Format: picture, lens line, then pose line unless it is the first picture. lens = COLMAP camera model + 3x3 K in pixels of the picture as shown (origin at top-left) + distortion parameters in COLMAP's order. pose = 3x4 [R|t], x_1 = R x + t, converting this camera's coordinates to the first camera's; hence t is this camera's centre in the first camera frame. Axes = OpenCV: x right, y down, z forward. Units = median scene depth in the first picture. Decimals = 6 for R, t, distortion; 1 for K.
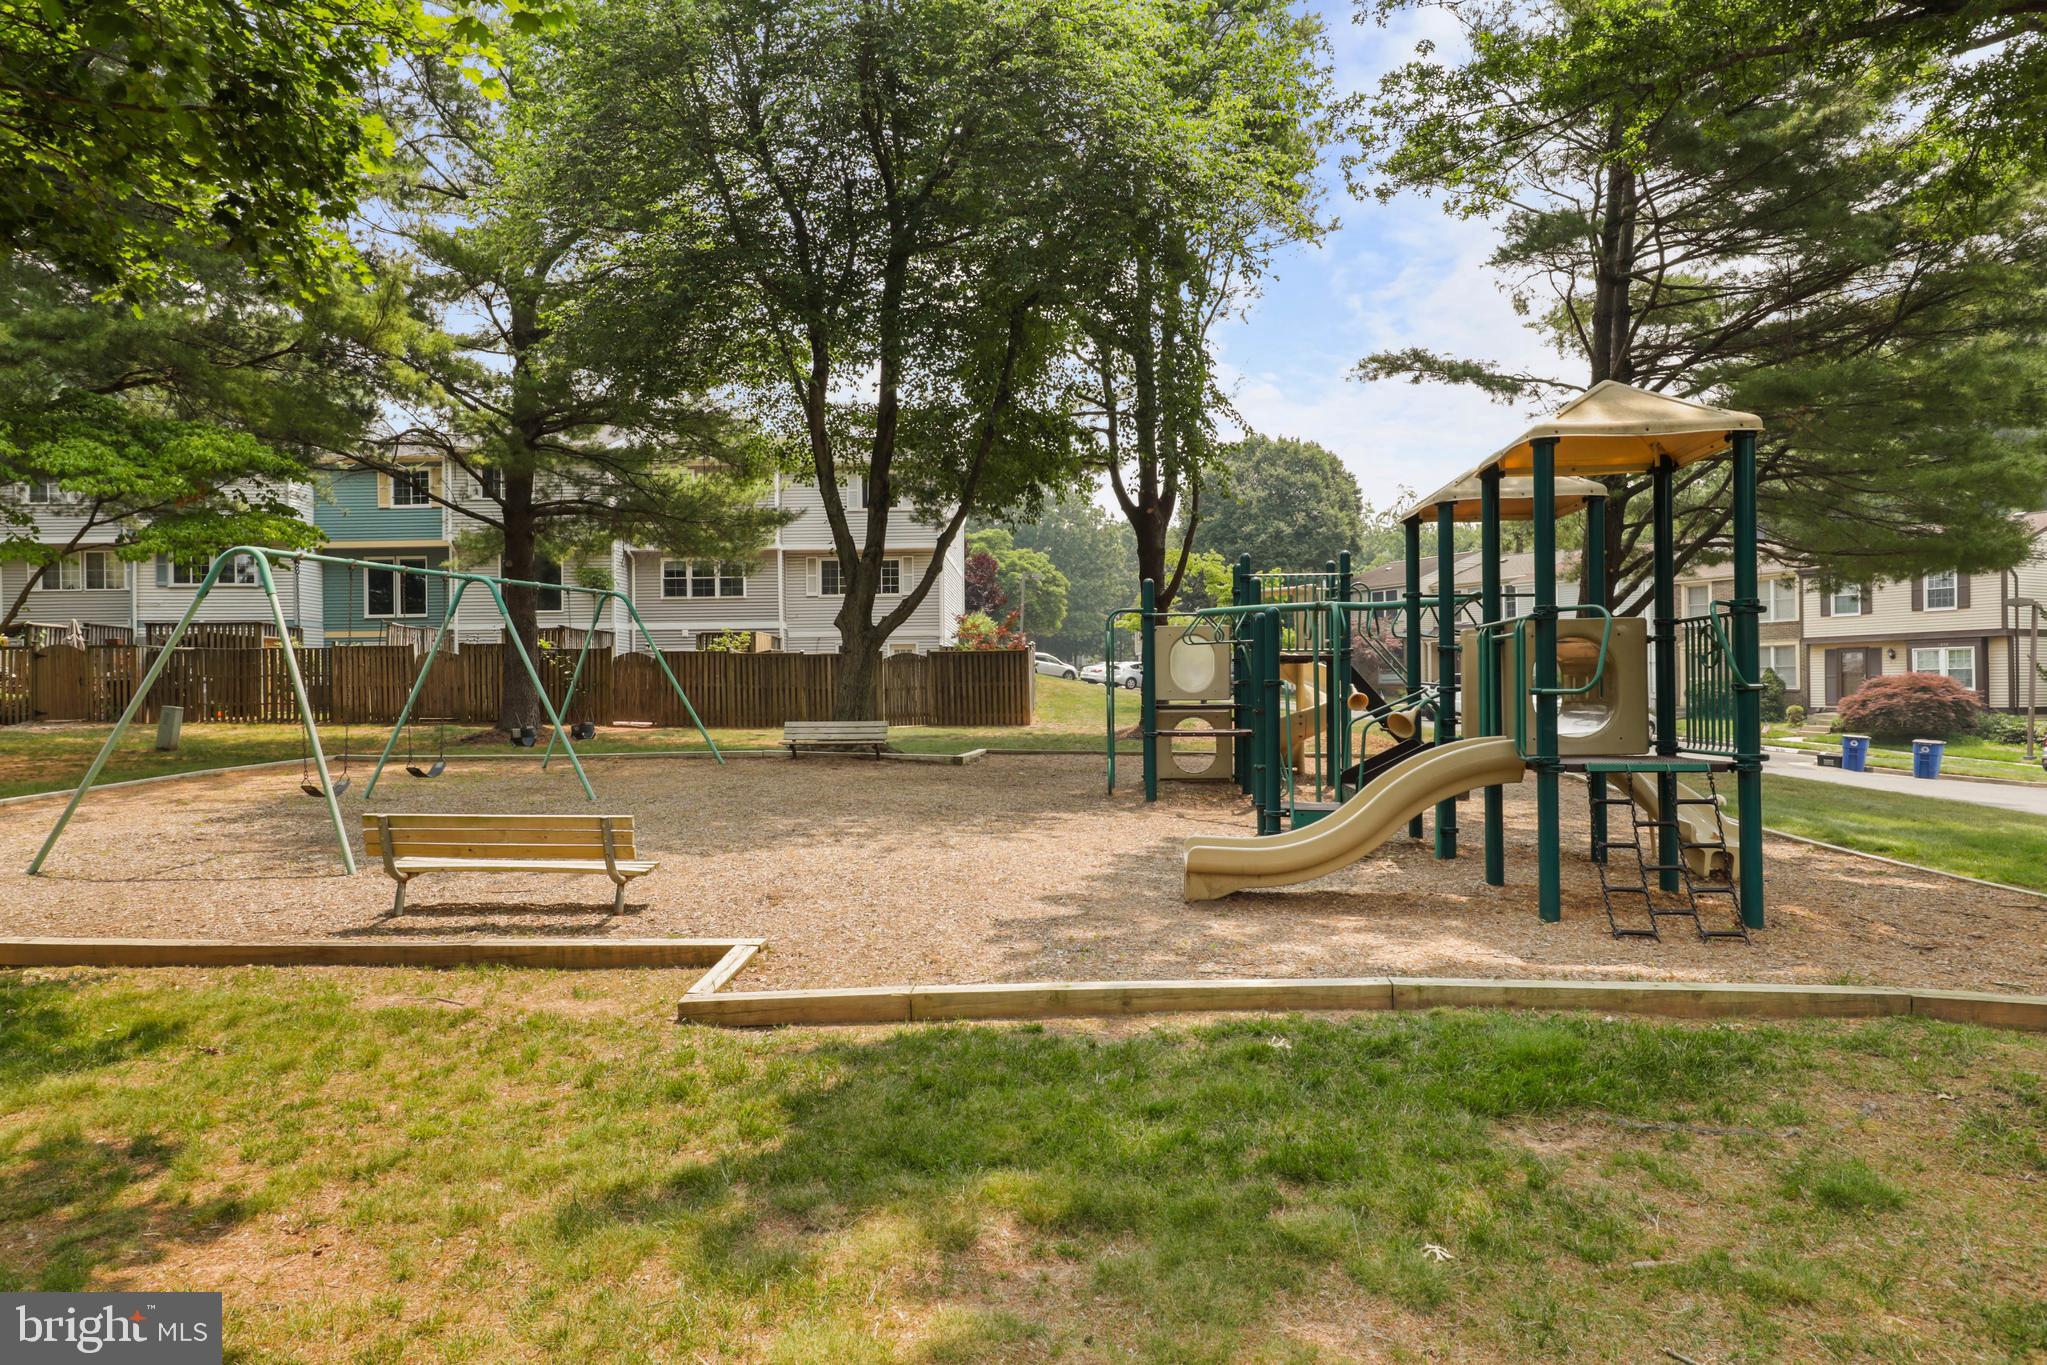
lens RADIAL K [[1260.5, 0, 1029.6], [0, 1260.5, 683.2], [0, 0, 1]] dist [0.027090, 0.007389]
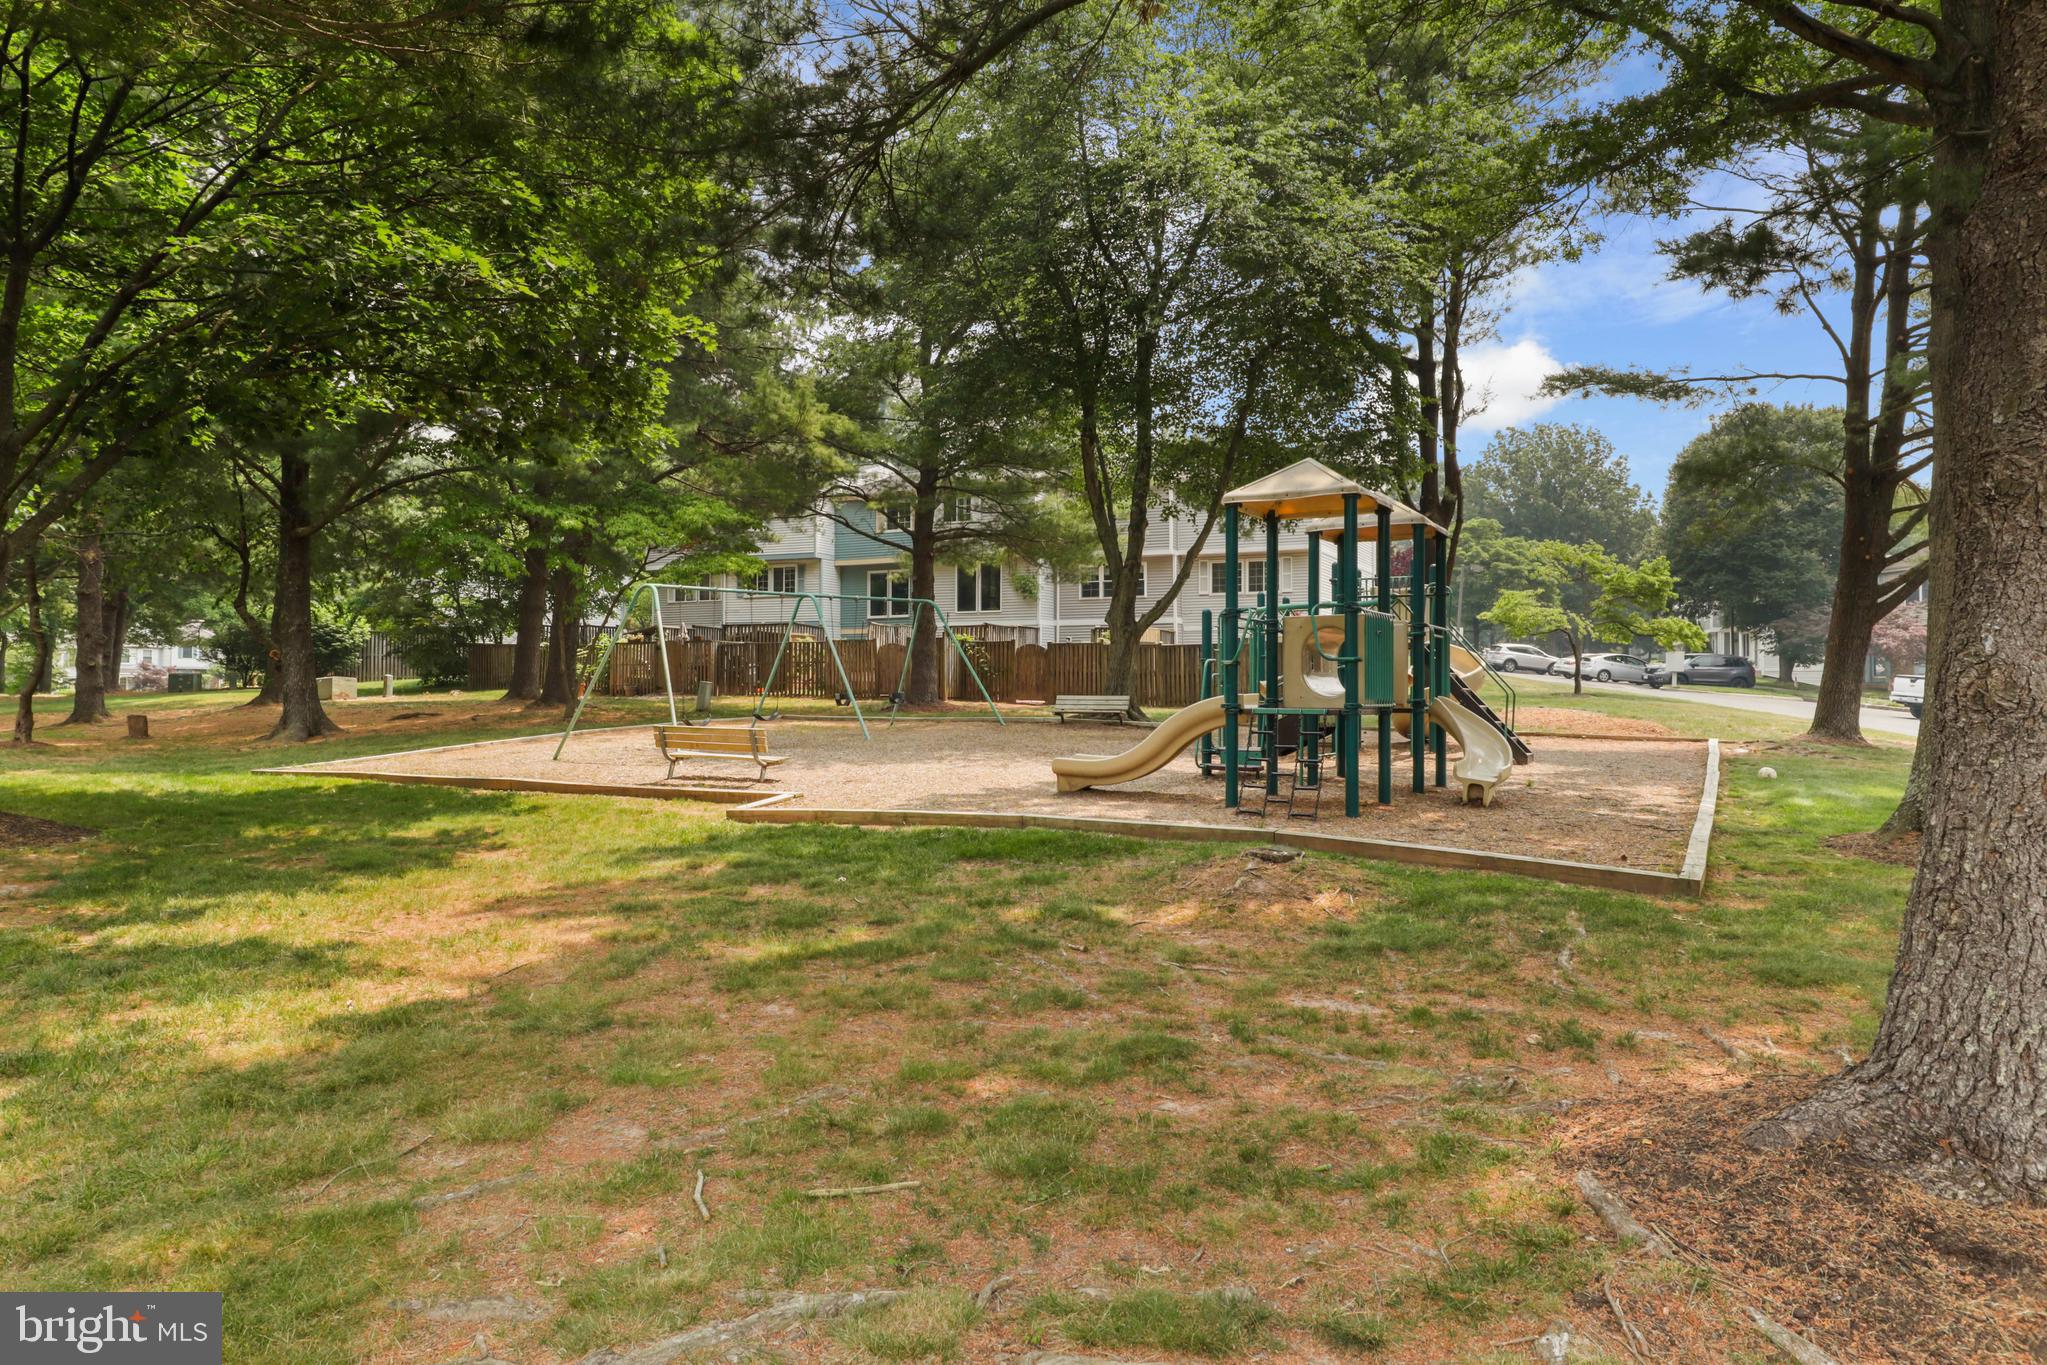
lens RADIAL K [[1260.5, 0, 1019.8], [0, 1260.5, 675.3], [0, 0, 1]] dist [0.027090, 0.007389]
pose [[0.907386, 0.007568, -0.420231, 0.256539], [-0.007996, 0.999968, 0.000742, 0.006878], [0.420223, 0.002687, 0.907417, -0.165219]]
